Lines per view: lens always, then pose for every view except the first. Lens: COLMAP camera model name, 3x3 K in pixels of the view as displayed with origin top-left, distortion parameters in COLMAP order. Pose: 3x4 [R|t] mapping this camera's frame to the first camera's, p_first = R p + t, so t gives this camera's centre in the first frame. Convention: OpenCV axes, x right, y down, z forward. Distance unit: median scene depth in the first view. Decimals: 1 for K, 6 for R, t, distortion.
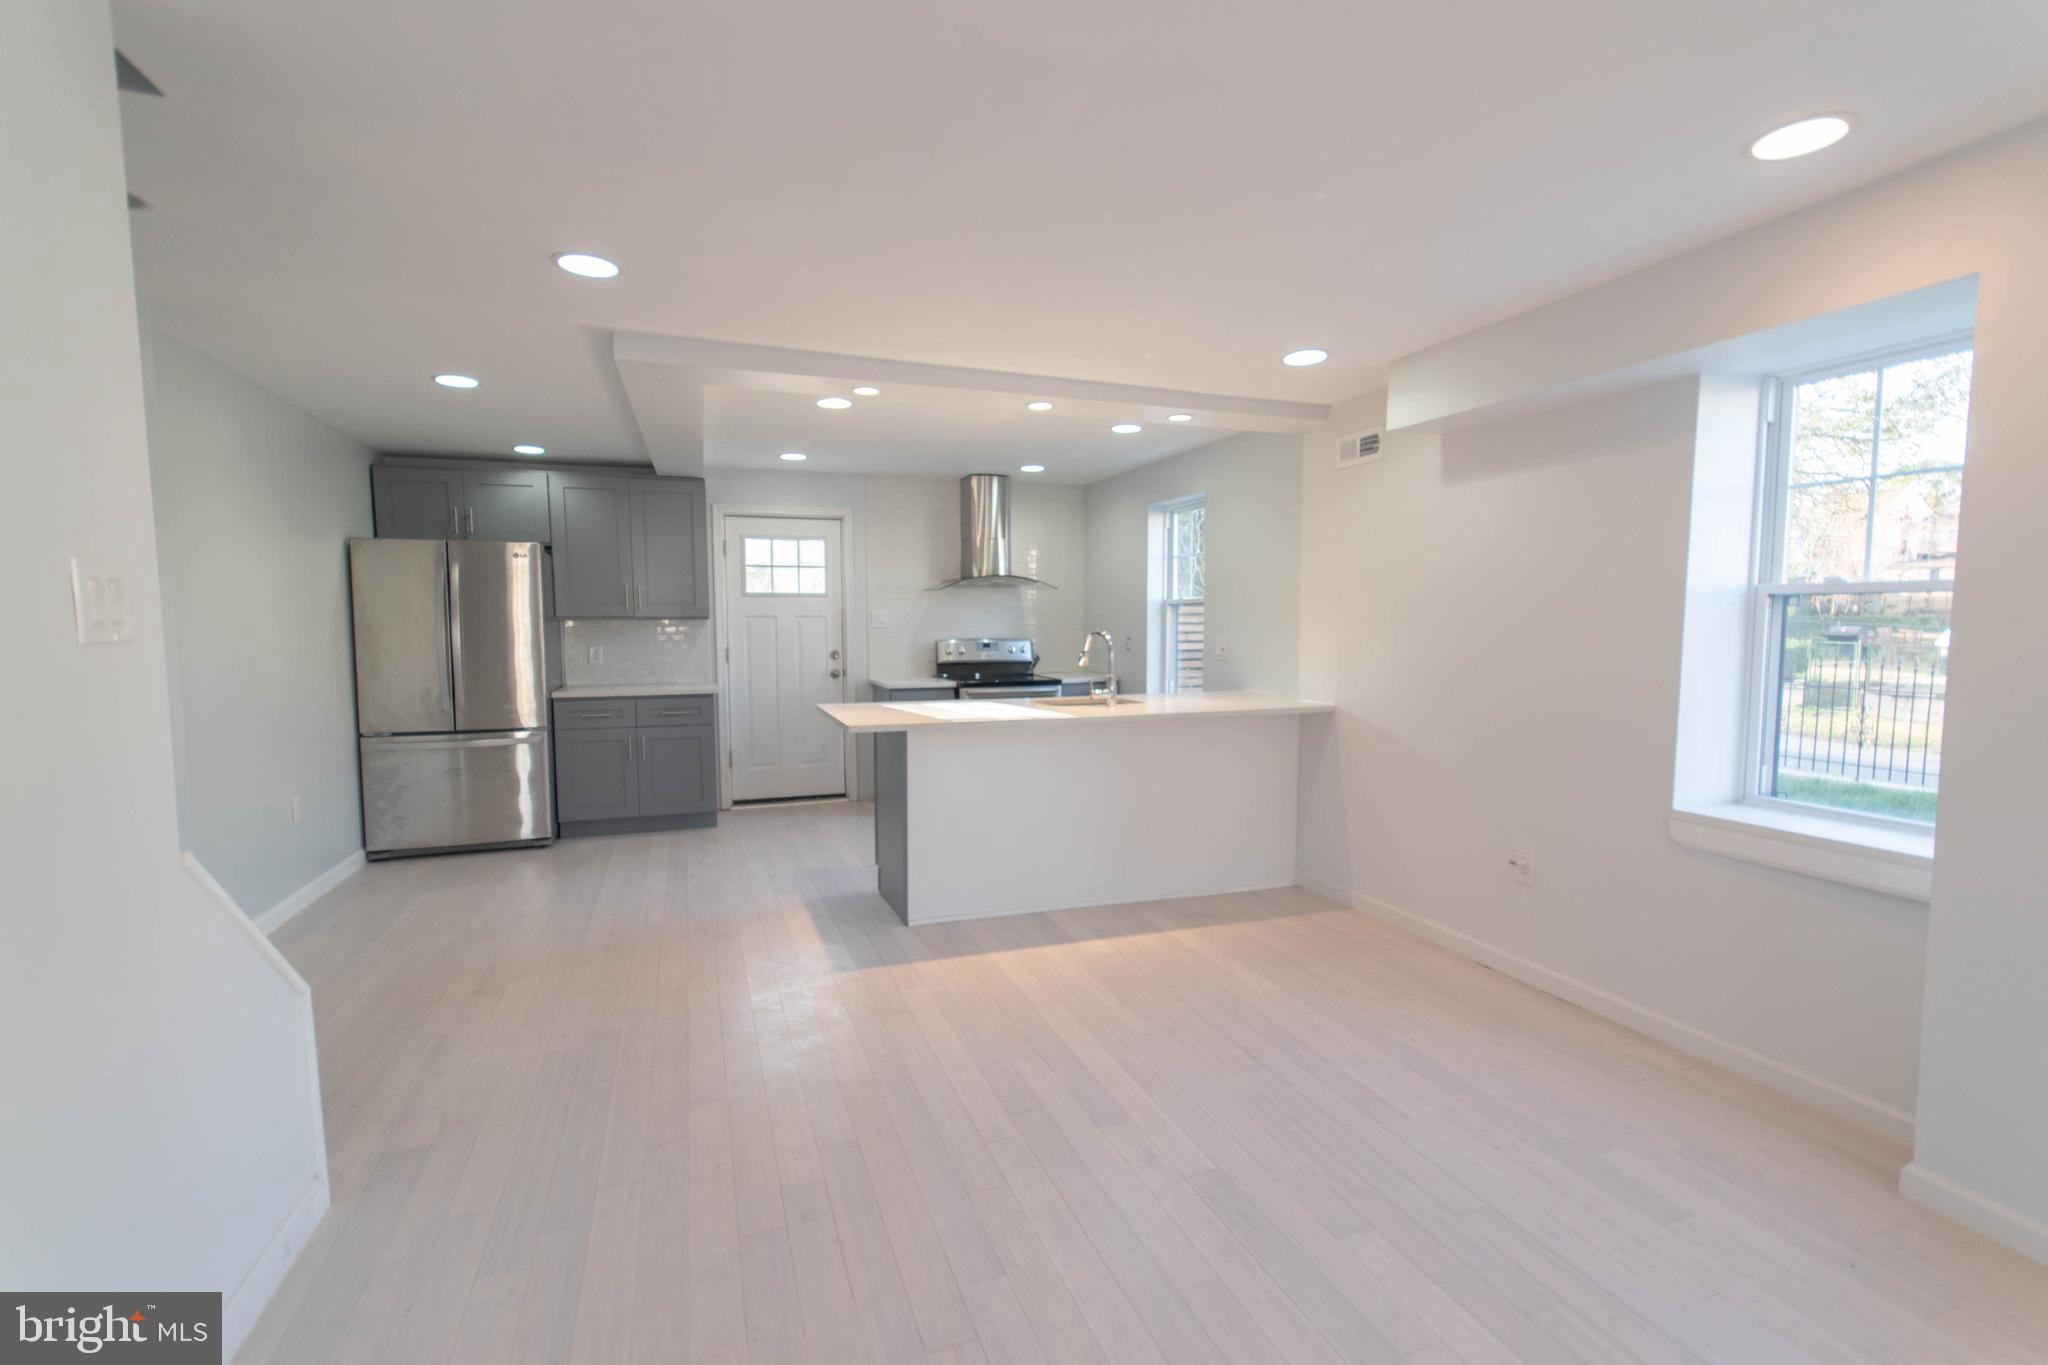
lens RADIAL K [[927.0, 0, 1026.2], [0, 927.0, 680.5], [0, 0, 1]] dist [0.005311, 0.001256]
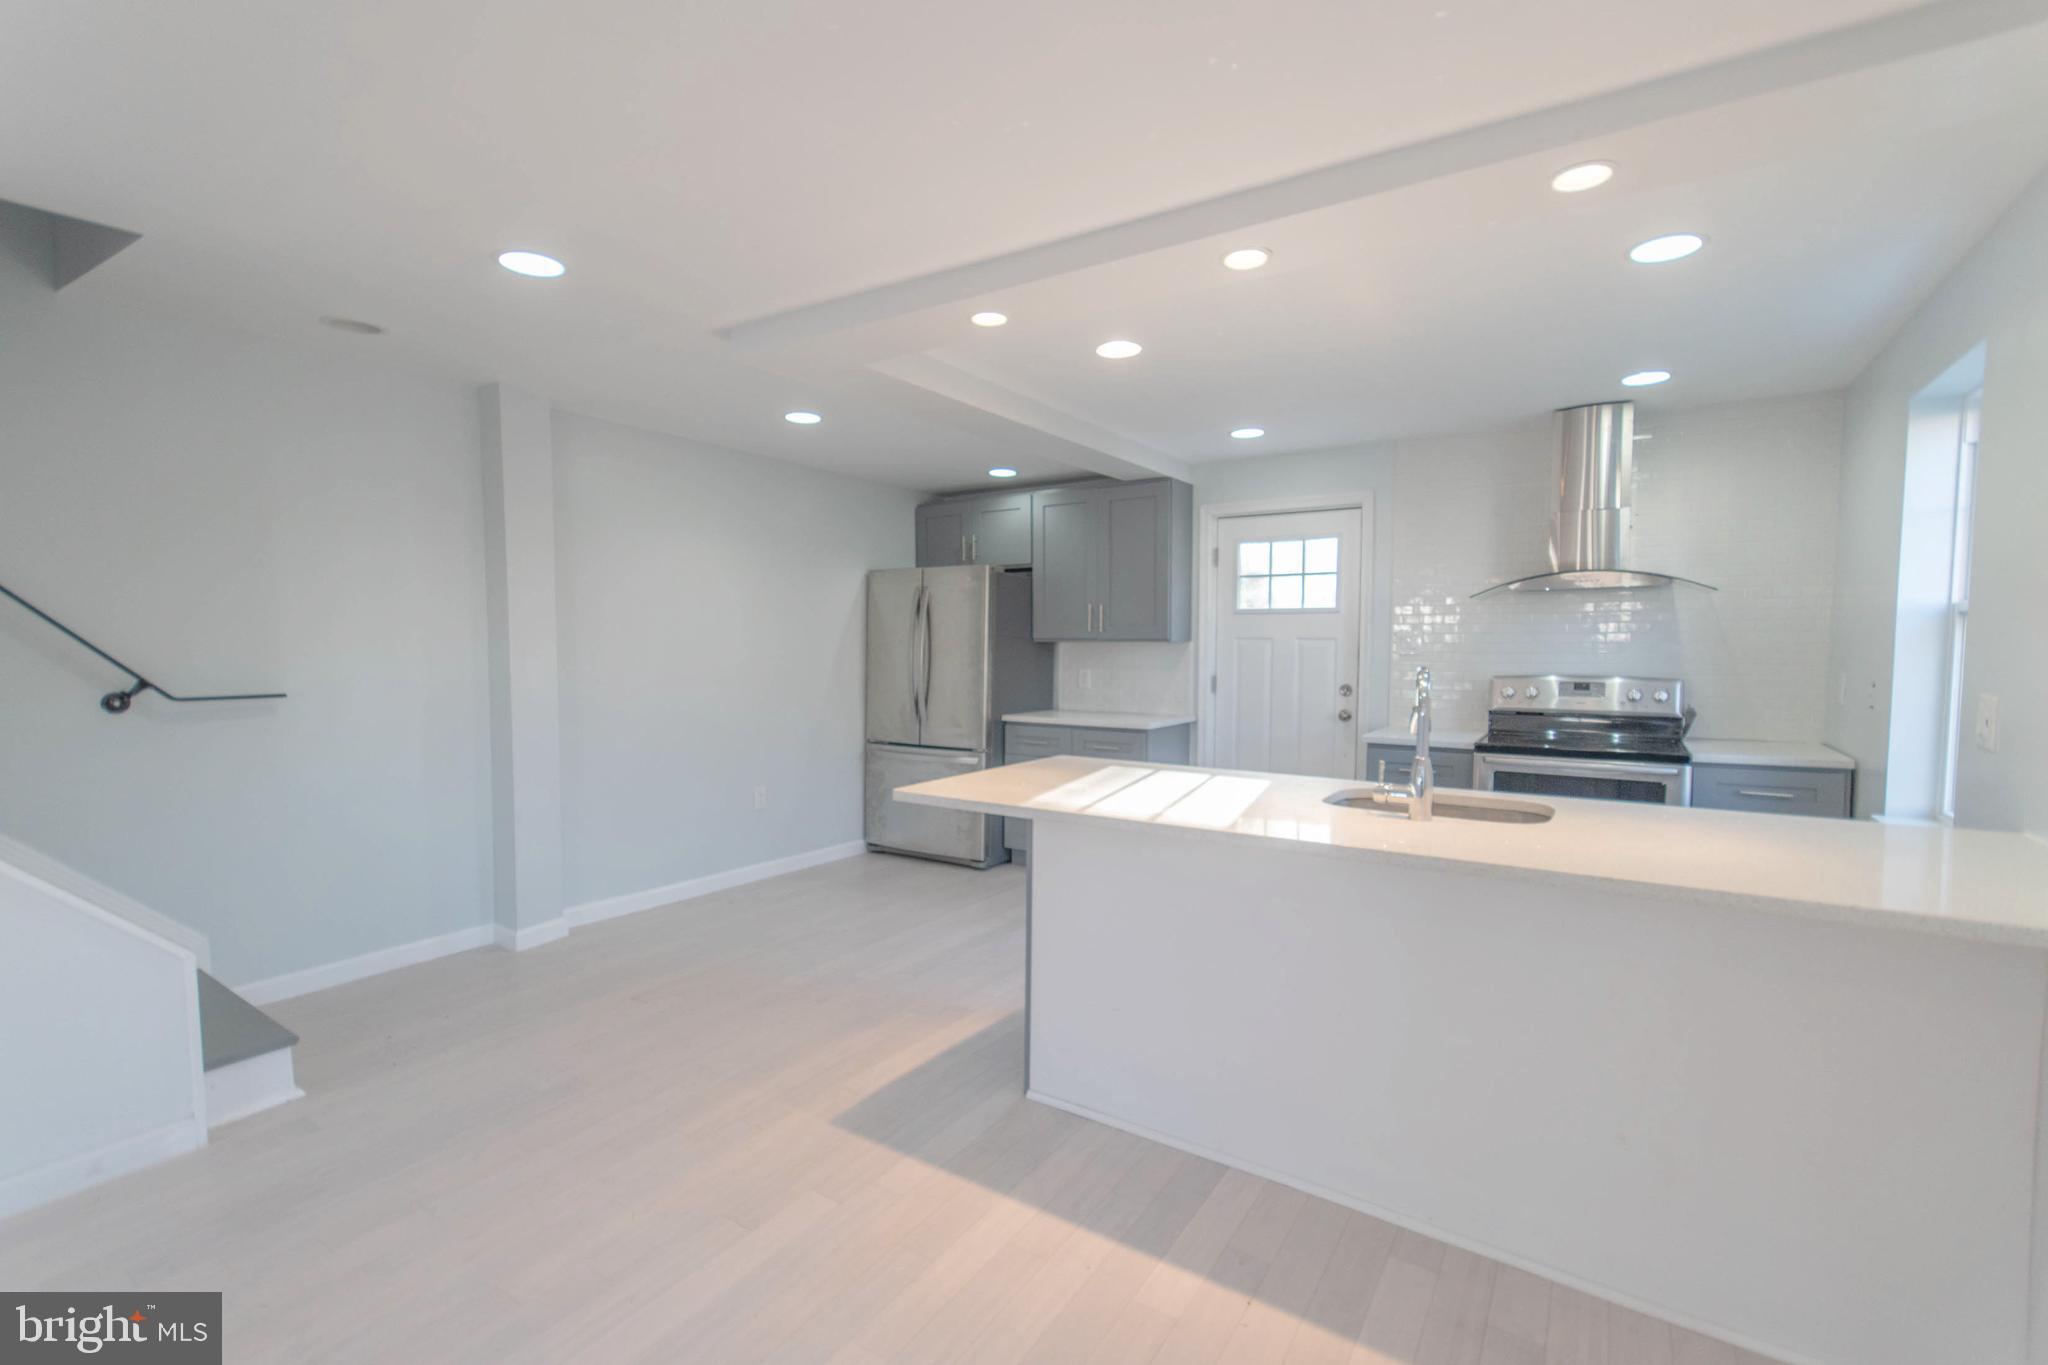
lens RADIAL K [[927.0, 0, 1008.5], [0, 927.0, 687.8], [0, 0, 1]] dist [0.005311, 0.001256]
pose [[0.587245, 0.044522, -0.808184, 0.243747], [-0.056631, 0.998299, 0.013846, -0.025412], [0.807426, 0.037638, 0.588767, 0.355810]]
